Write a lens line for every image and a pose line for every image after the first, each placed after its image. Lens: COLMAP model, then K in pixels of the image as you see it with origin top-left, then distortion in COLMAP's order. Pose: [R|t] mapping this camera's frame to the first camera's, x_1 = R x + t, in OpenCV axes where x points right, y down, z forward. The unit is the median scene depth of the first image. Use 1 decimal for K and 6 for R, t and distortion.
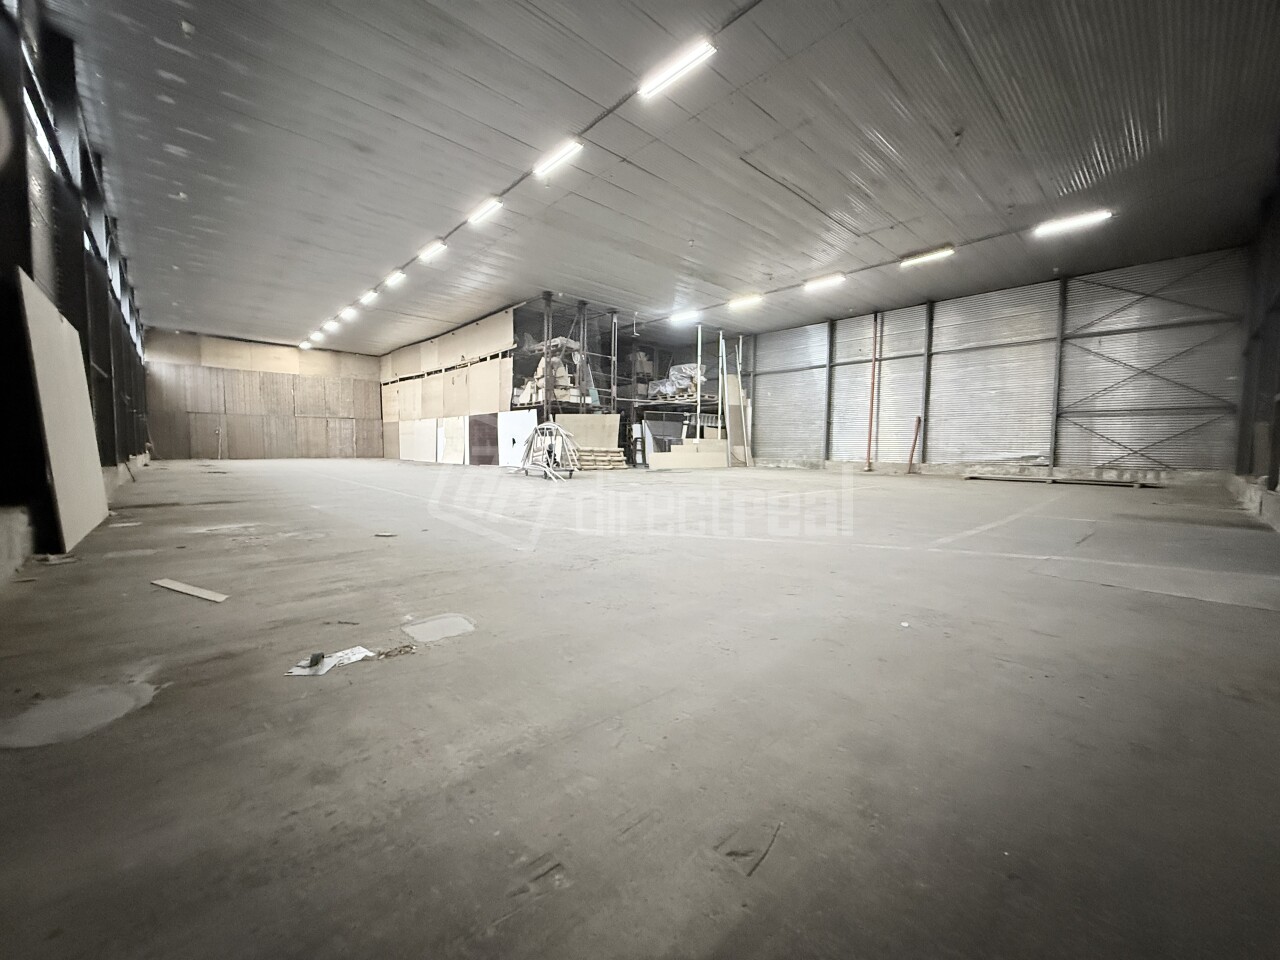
lens RADIAL K [[509.0, 0, 640.0], [0, 509.0, 480.0], [0, 0, 1]] dist [-0.001868, -0.000237]
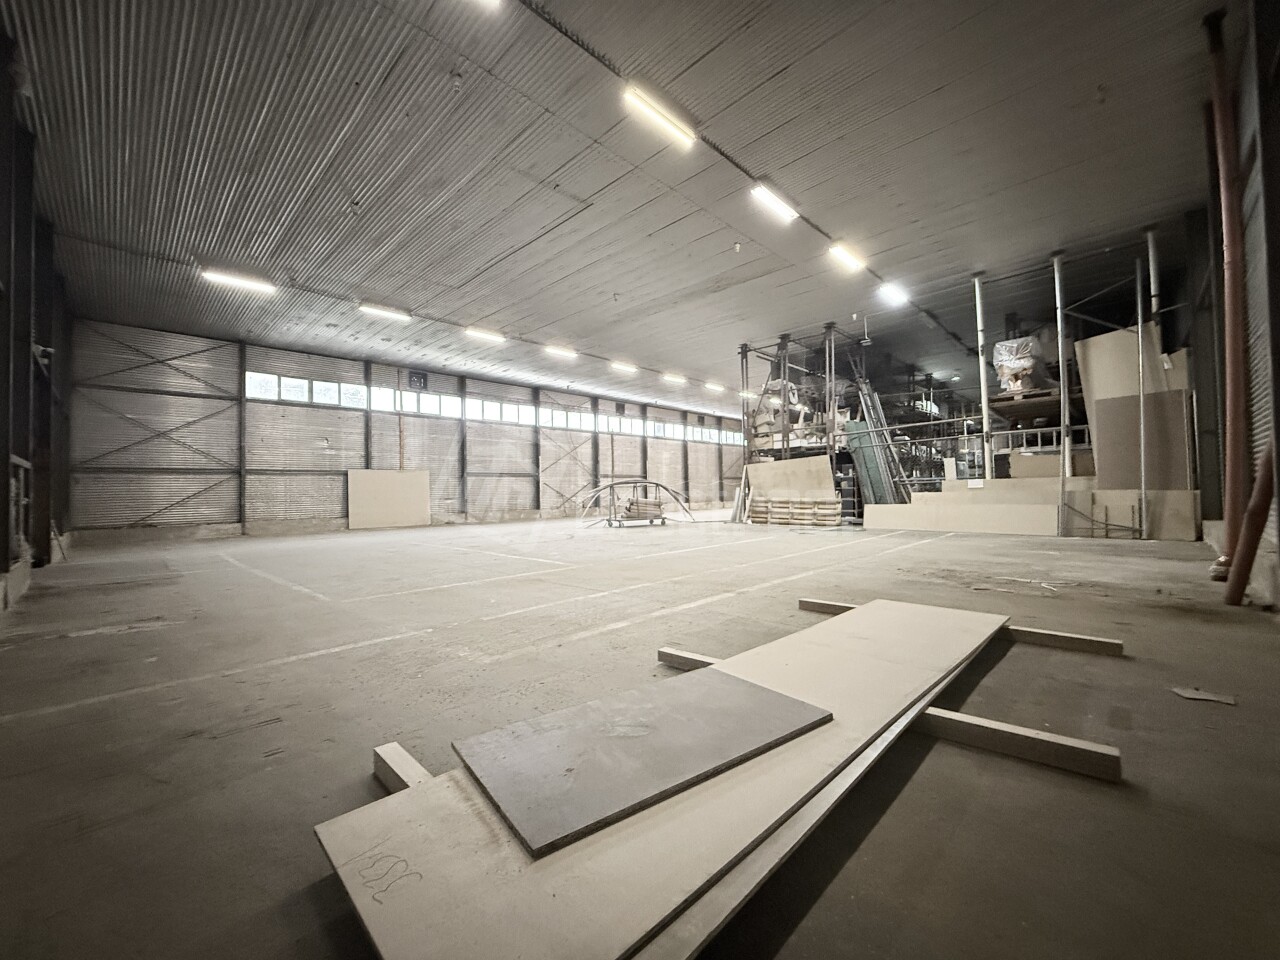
lens RADIAL K [[509.0, 0, 640.0], [0, 509.0, 480.0], [0, 0, 1]] dist [-0.001868, -0.000237]
pose [[0.048892, -0.043381, -0.997862, 0.716544], [-0.048700, 0.997765, -0.045762, -0.040236], [0.997616, 0.050833, 0.046670, 0.671280]]
